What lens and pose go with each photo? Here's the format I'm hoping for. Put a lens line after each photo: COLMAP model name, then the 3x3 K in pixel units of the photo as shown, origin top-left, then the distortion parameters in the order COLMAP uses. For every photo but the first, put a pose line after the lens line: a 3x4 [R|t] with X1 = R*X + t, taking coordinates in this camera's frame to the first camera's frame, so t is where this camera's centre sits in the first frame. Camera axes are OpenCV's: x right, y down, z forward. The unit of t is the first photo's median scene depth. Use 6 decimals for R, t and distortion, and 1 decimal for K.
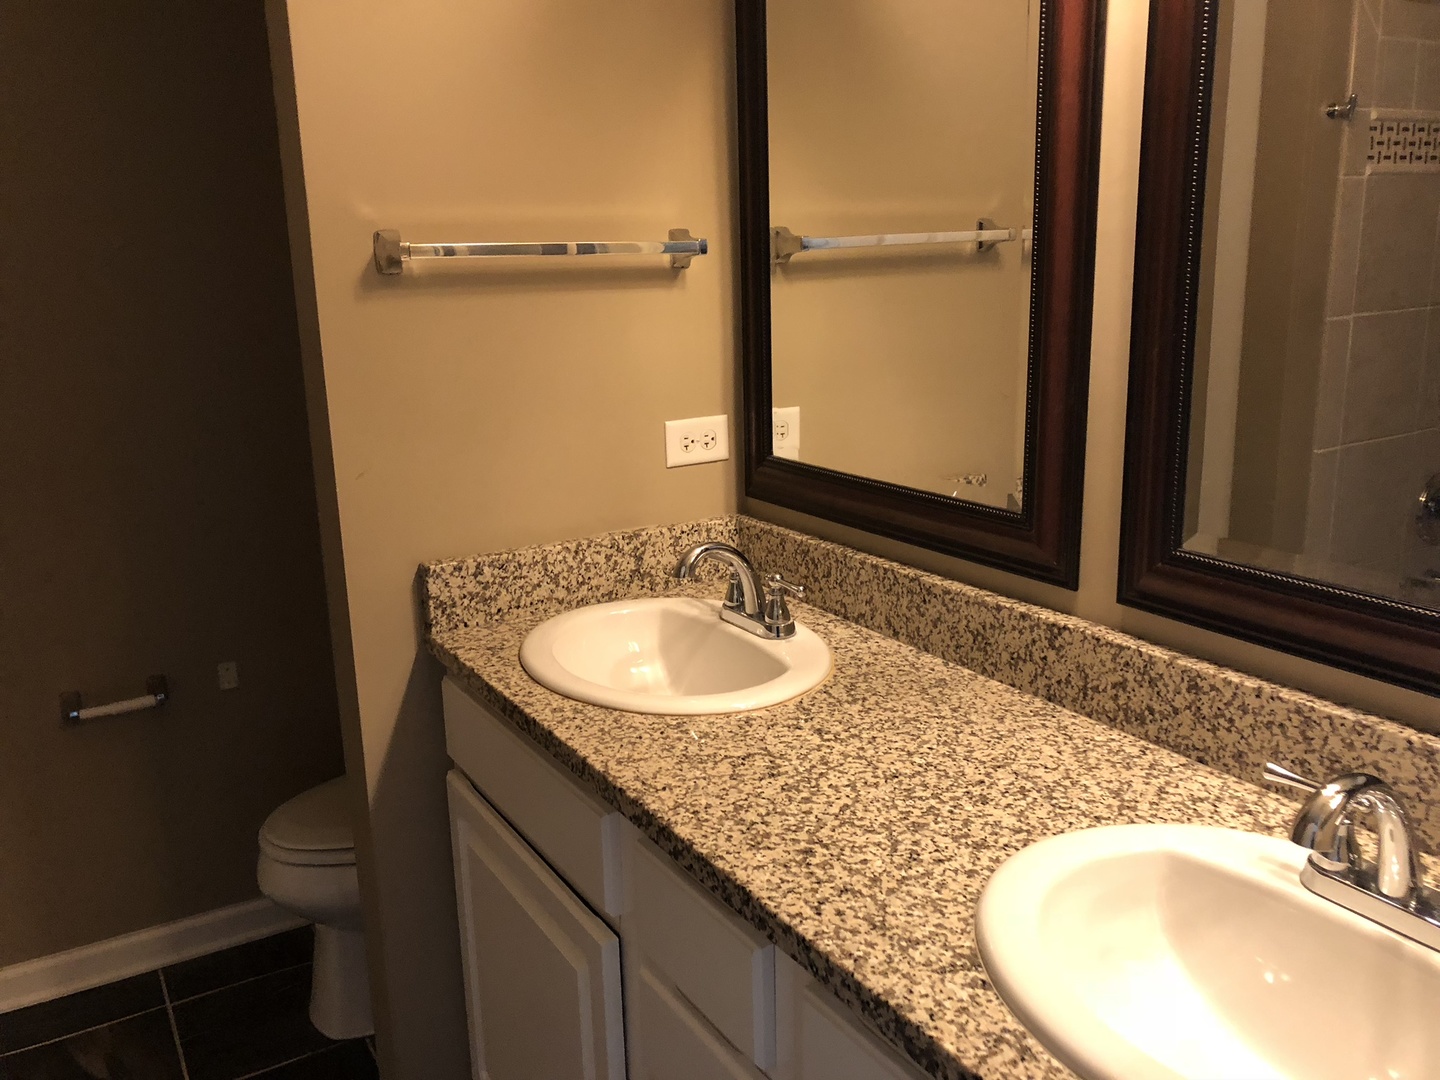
lens RADIAL K [[1185.5, 0, 720.0], [0, 1185.5, 540.0], [0, 0, 1]] dist [0.048767, -0.006337]
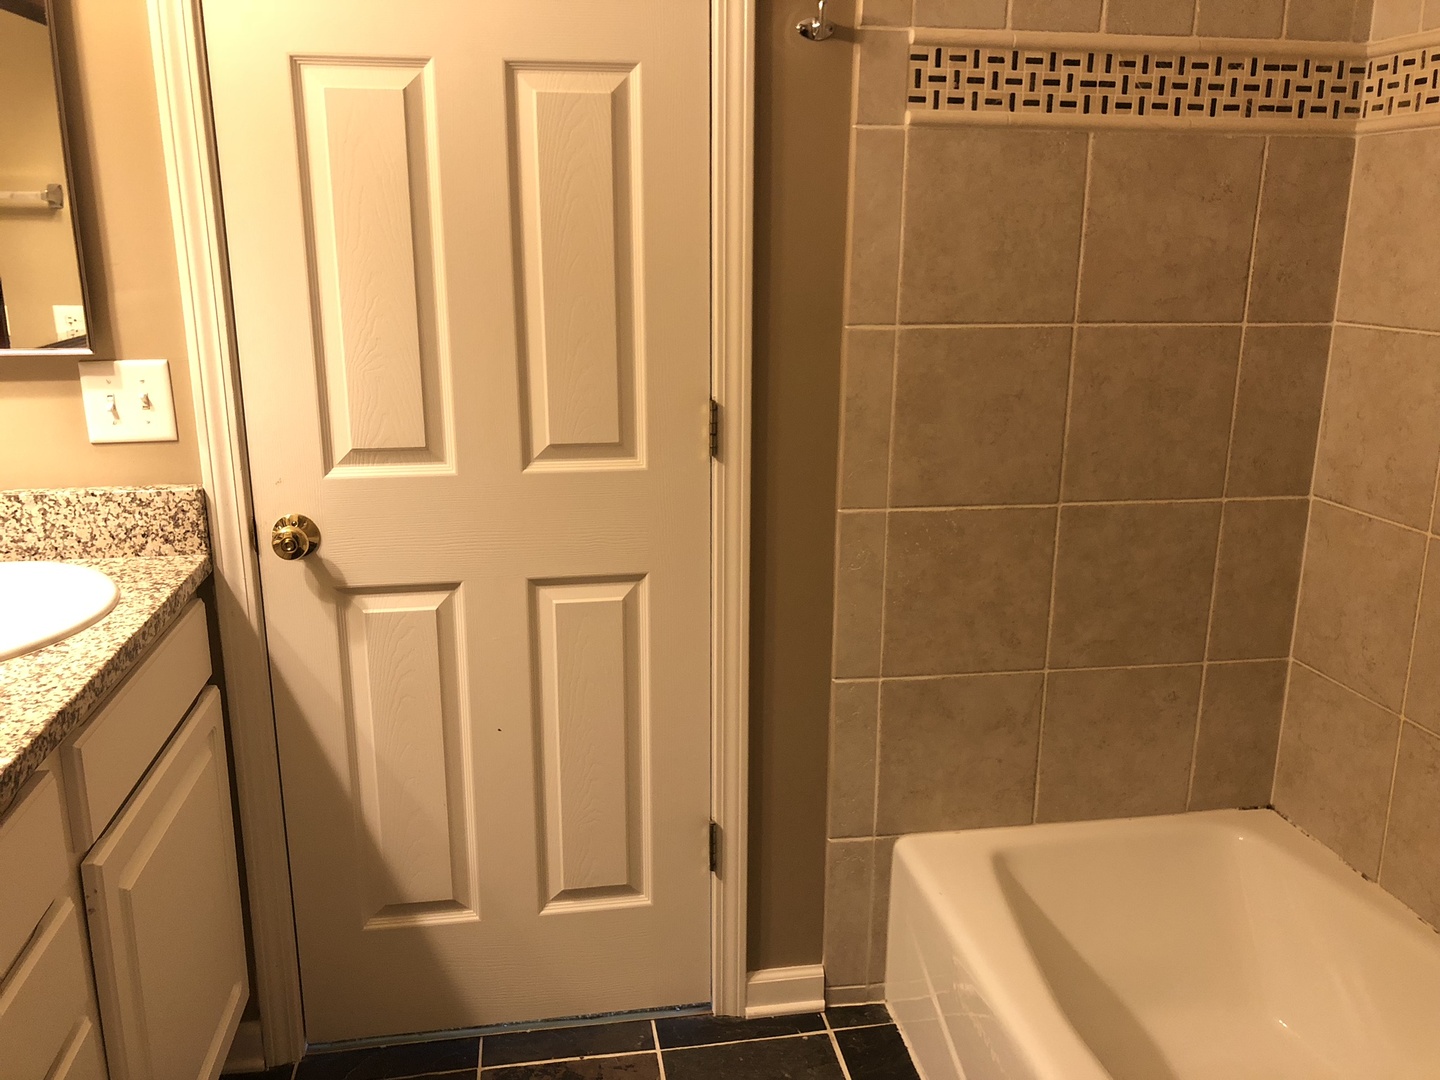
lens RADIAL K [[1185.5, 0, 720.0], [0, 1185.5, 540.0], [0, 0, 1]] dist [0.048767, -0.006337]
pose [[-0.927813, -0.083493, 0.363581, -1.213407], [0.093329, 0.891685, 0.442931, -0.414184], [-0.361182, 0.444890, -0.819525, 1.932069]]
